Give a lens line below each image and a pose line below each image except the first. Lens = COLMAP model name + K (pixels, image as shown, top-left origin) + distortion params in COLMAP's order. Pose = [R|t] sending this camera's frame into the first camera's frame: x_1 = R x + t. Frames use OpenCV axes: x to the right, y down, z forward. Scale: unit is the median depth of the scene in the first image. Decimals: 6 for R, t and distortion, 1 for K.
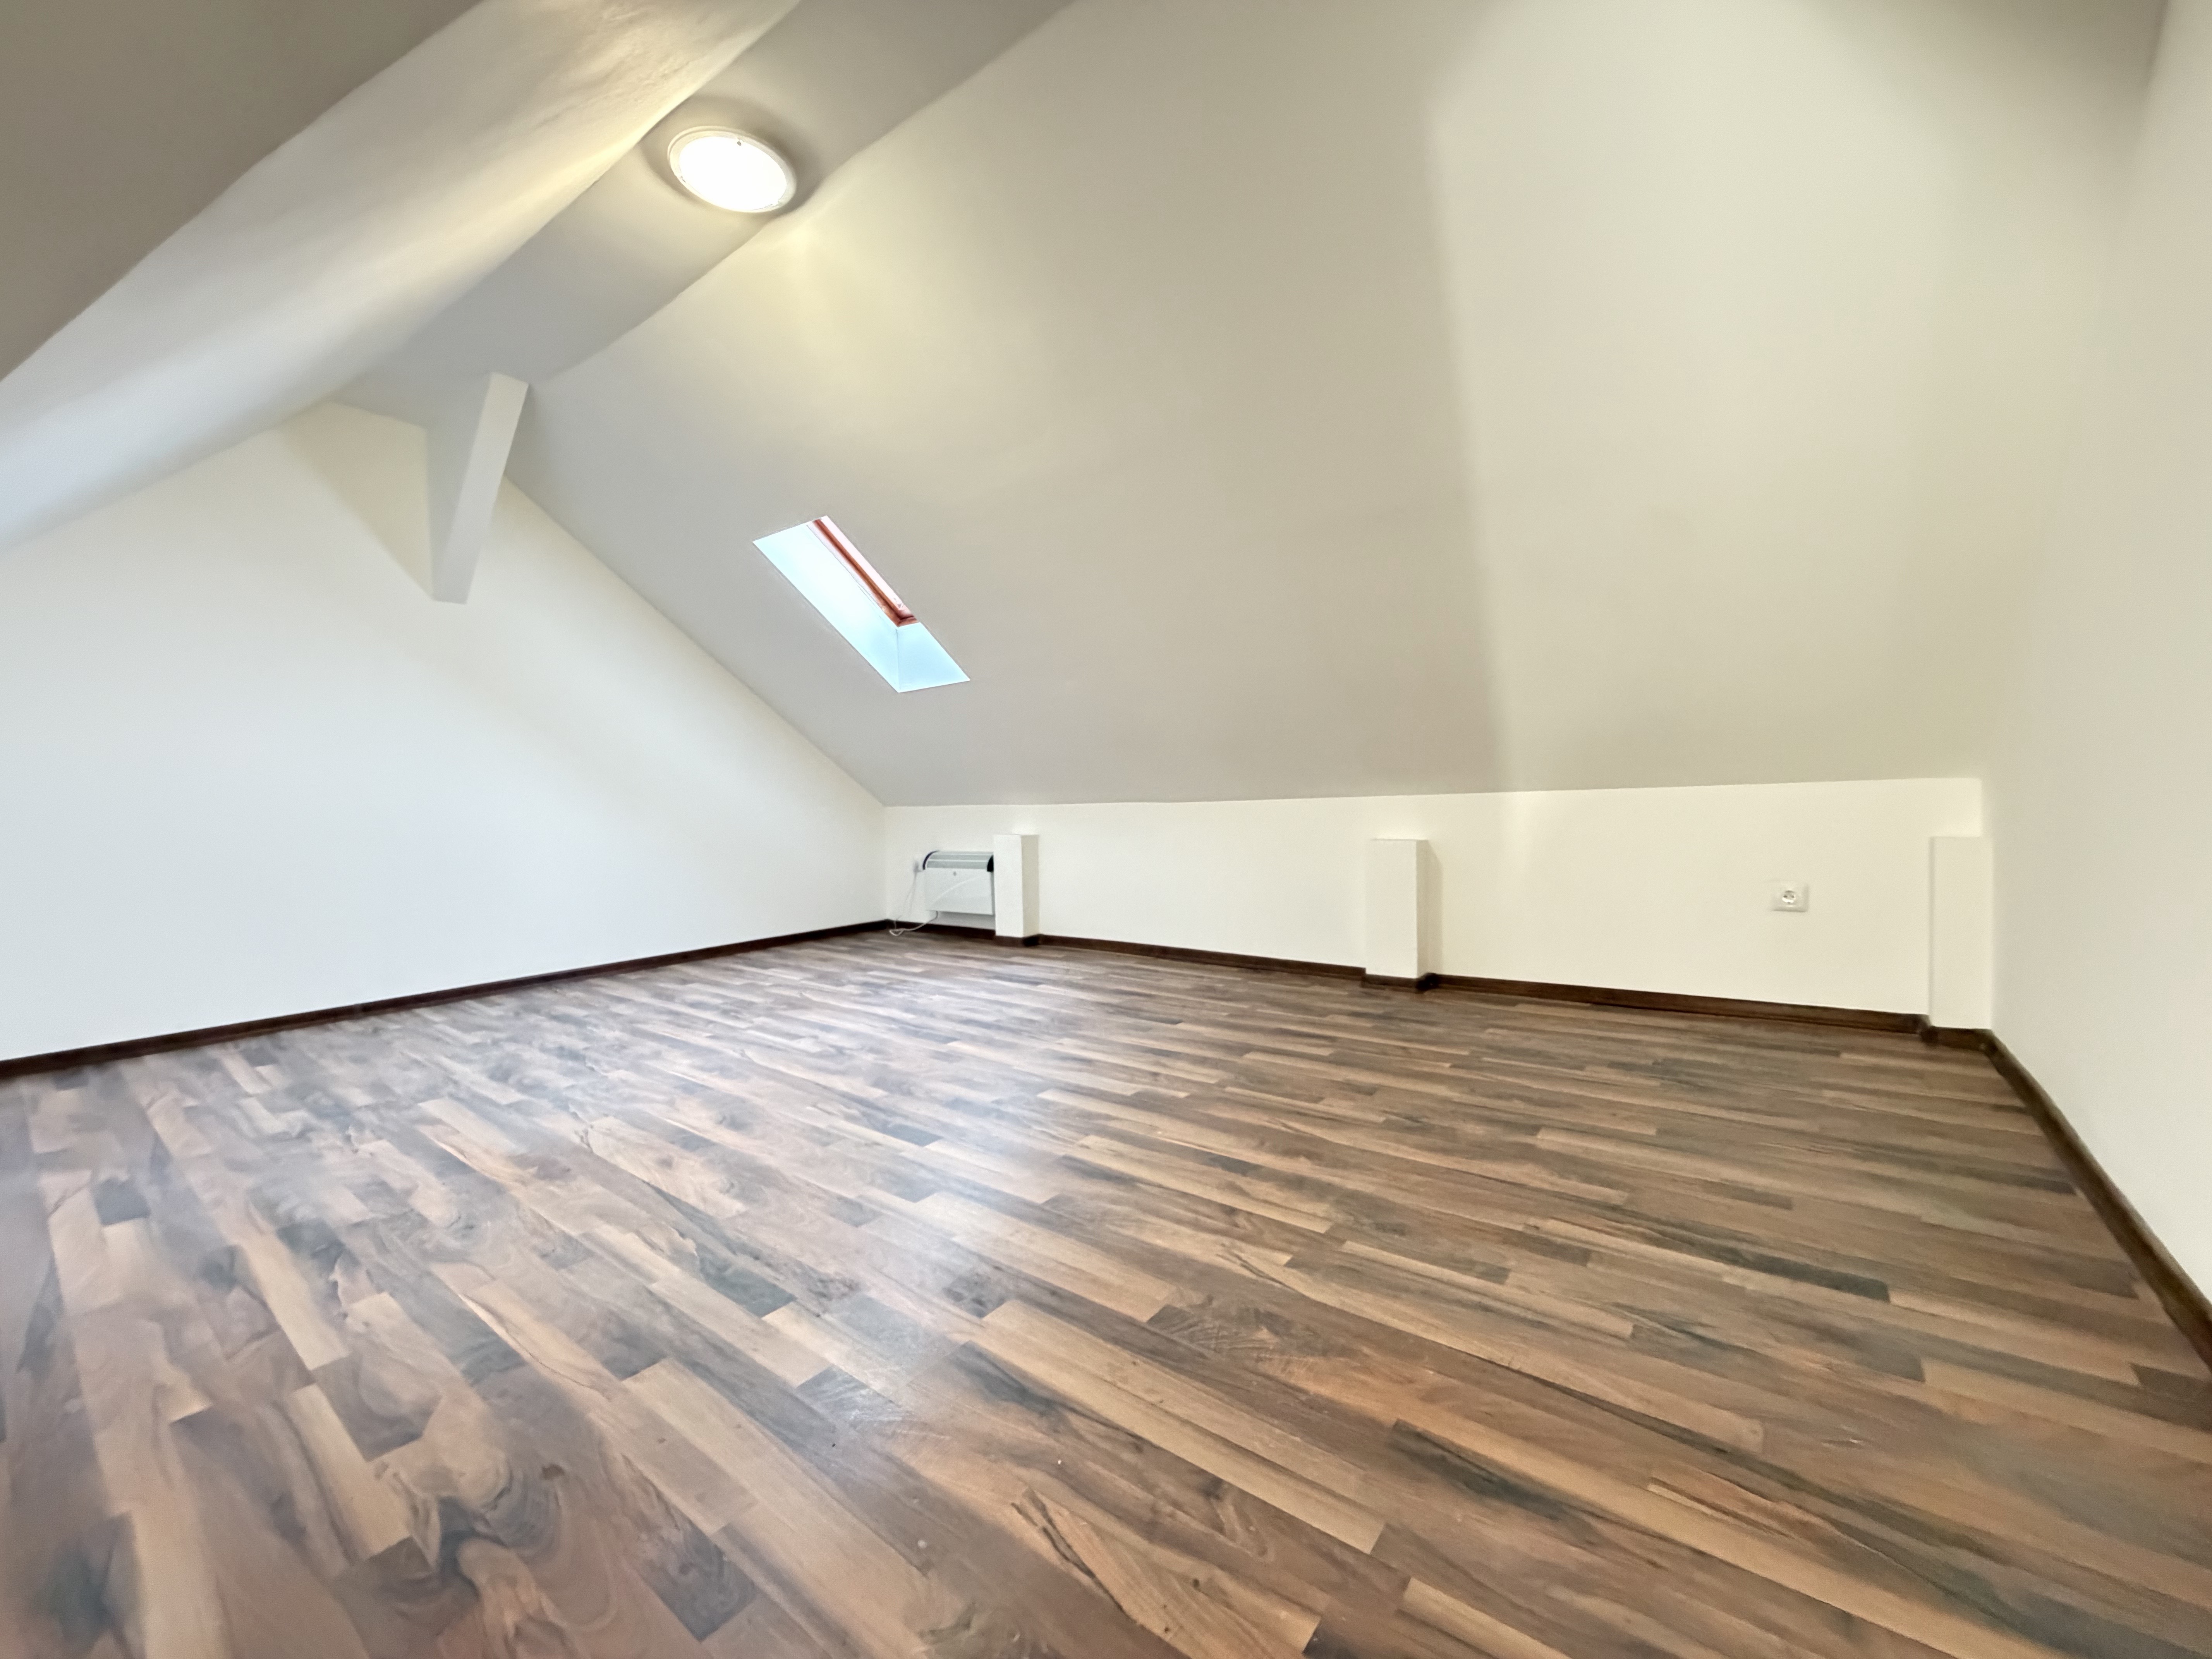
lens RADIAL K [[885.4, 0, 1102.3], [0, 885.4, 832.9], [0, 0, 1]] dist [0.001818, 0.000235]
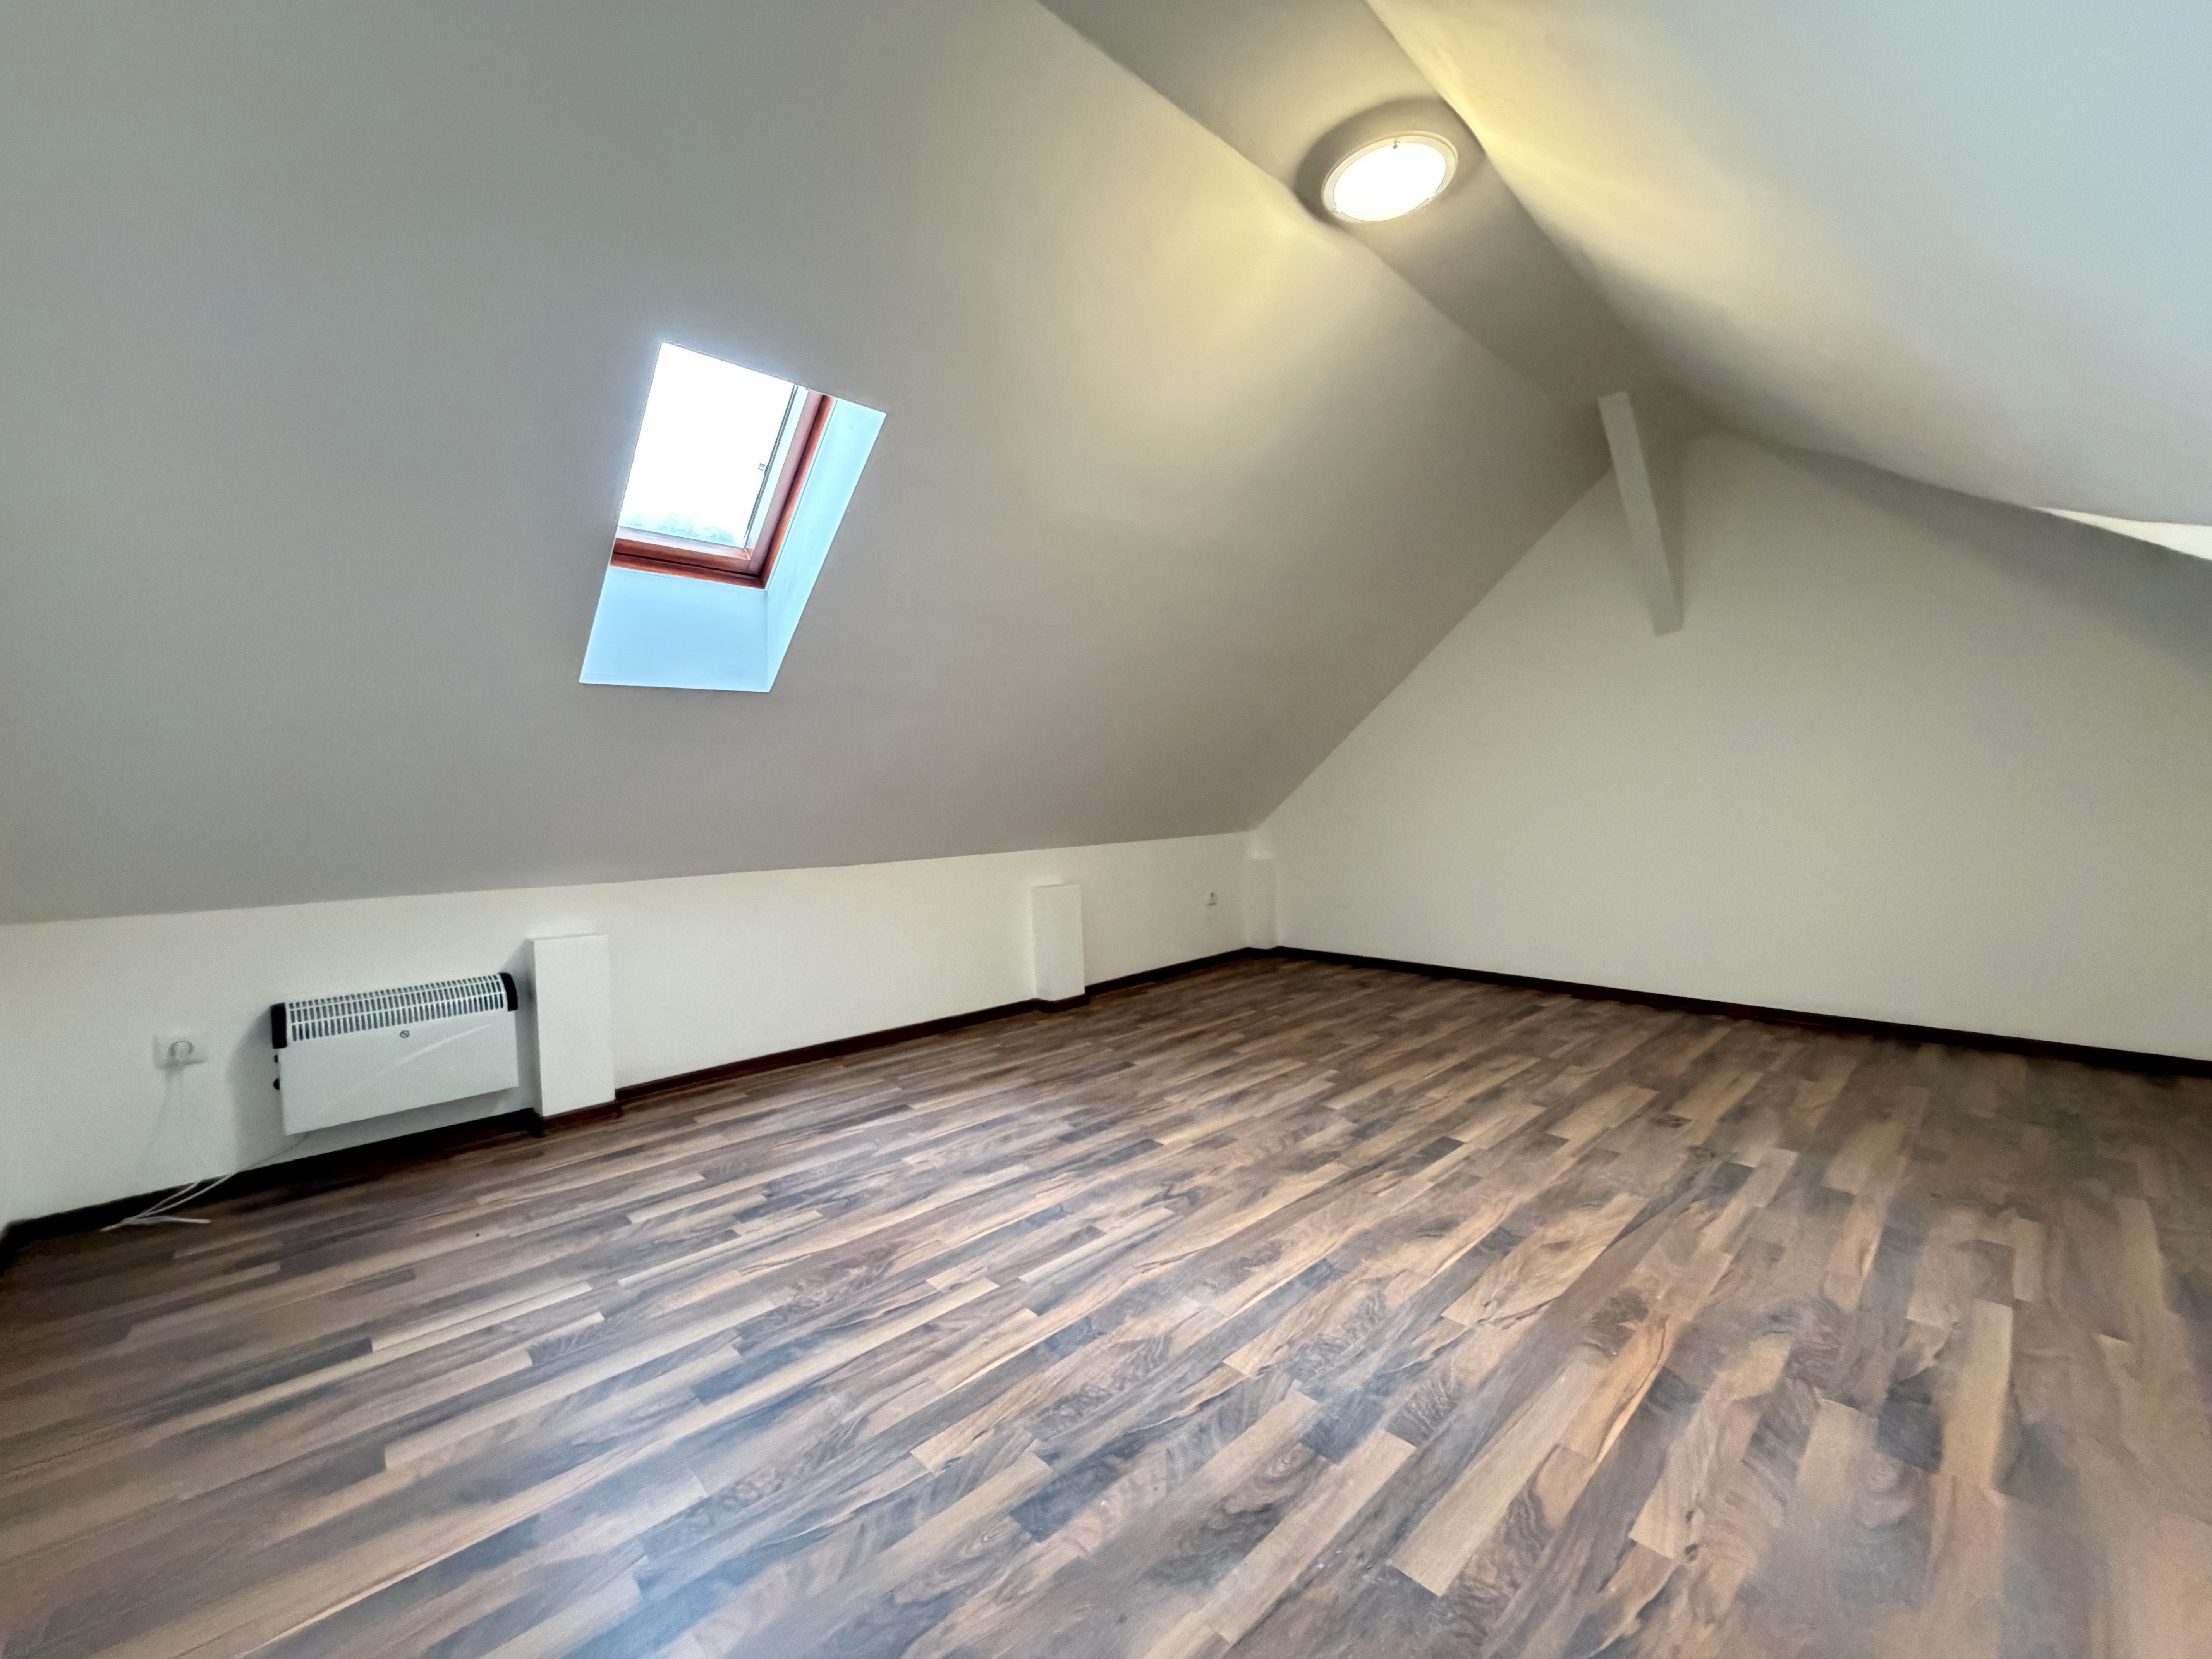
lens RADIAL K [[885.4, 0, 1103.5], [0, 885.4, 824.7], [0, 0, 1]] dist [0.001818, 0.000235]
pose [[0.150362, 0.003172, 0.988626, -1.510766], [0.069379, 0.997496, -0.013752, -0.094291], [-0.986194, 0.070658, 0.149765, 1.317152]]
